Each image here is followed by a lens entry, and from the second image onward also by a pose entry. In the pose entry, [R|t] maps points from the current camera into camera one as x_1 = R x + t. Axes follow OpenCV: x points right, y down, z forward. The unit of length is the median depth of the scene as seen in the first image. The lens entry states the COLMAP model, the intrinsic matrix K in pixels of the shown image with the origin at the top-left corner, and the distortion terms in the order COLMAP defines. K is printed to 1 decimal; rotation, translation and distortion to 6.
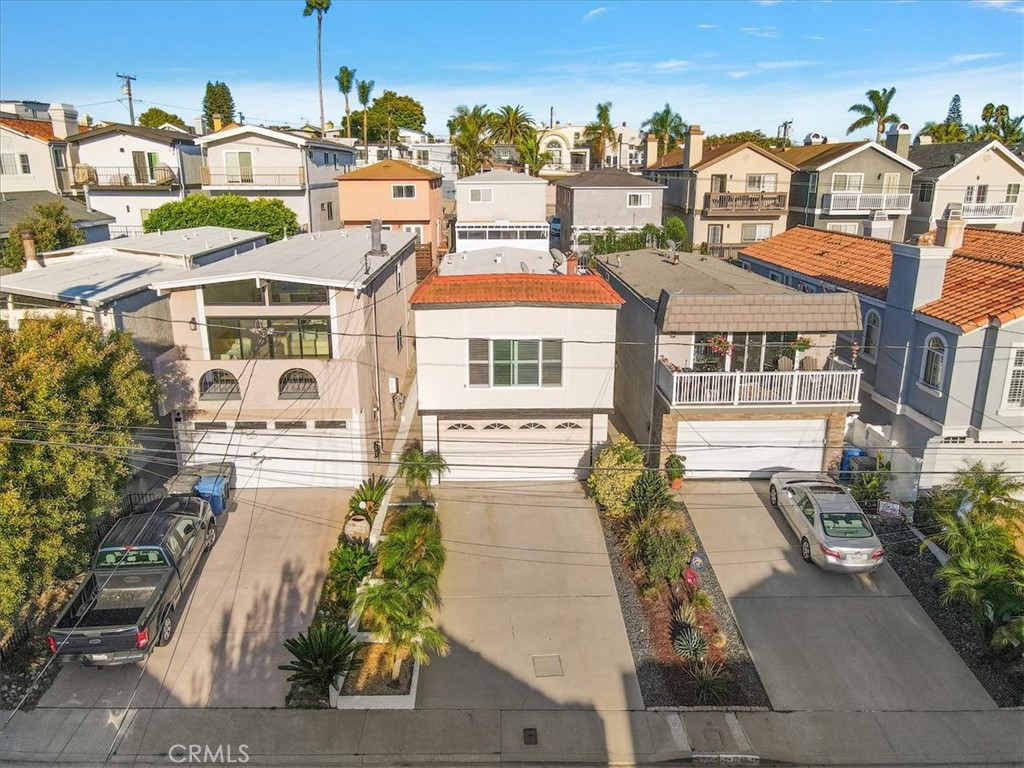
lens RADIAL K [[752.8, 0, 512.0], [0, 752.8, 384.0], [0, 0, 1]] dist [-0.001067, 0.000582]
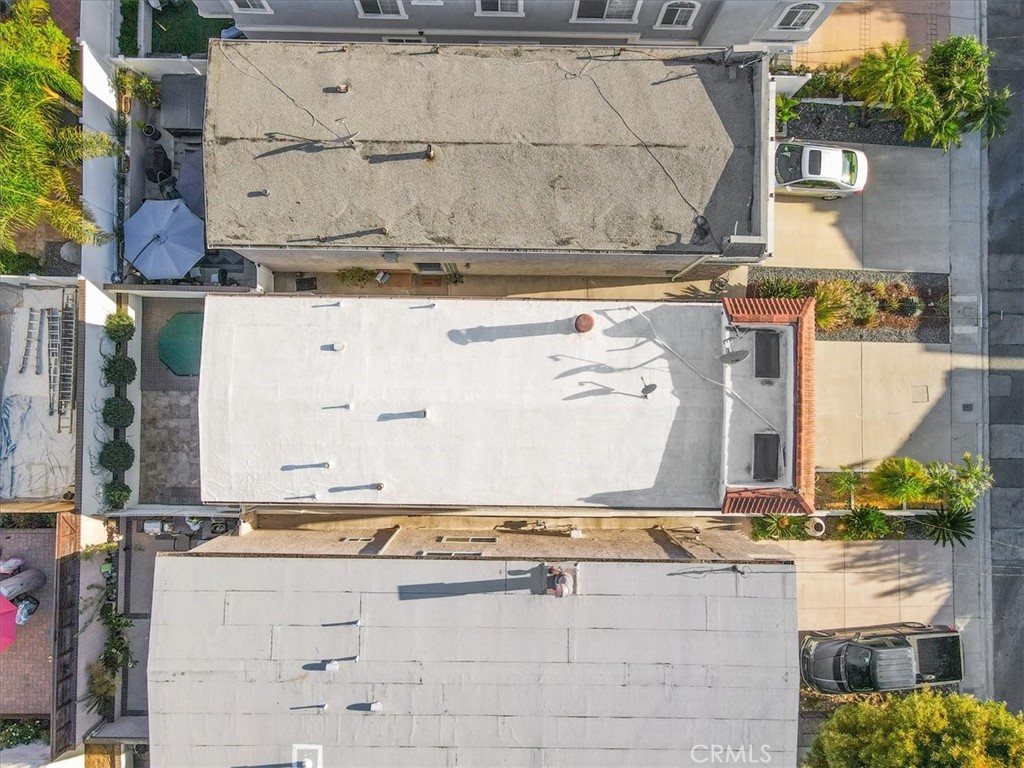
lens RADIAL K [[752.8, 0, 512.0], [0, 752.8, 384.0], [0, 0, 1]] dist [-0.001067, 0.000582]
pose [[0.038950, -0.999094, 0.017168, 0.004518], [0.270342, 0.027076, 0.962383, -1.541704], [-0.961976, -0.032843, 0.271152, 1.445806]]
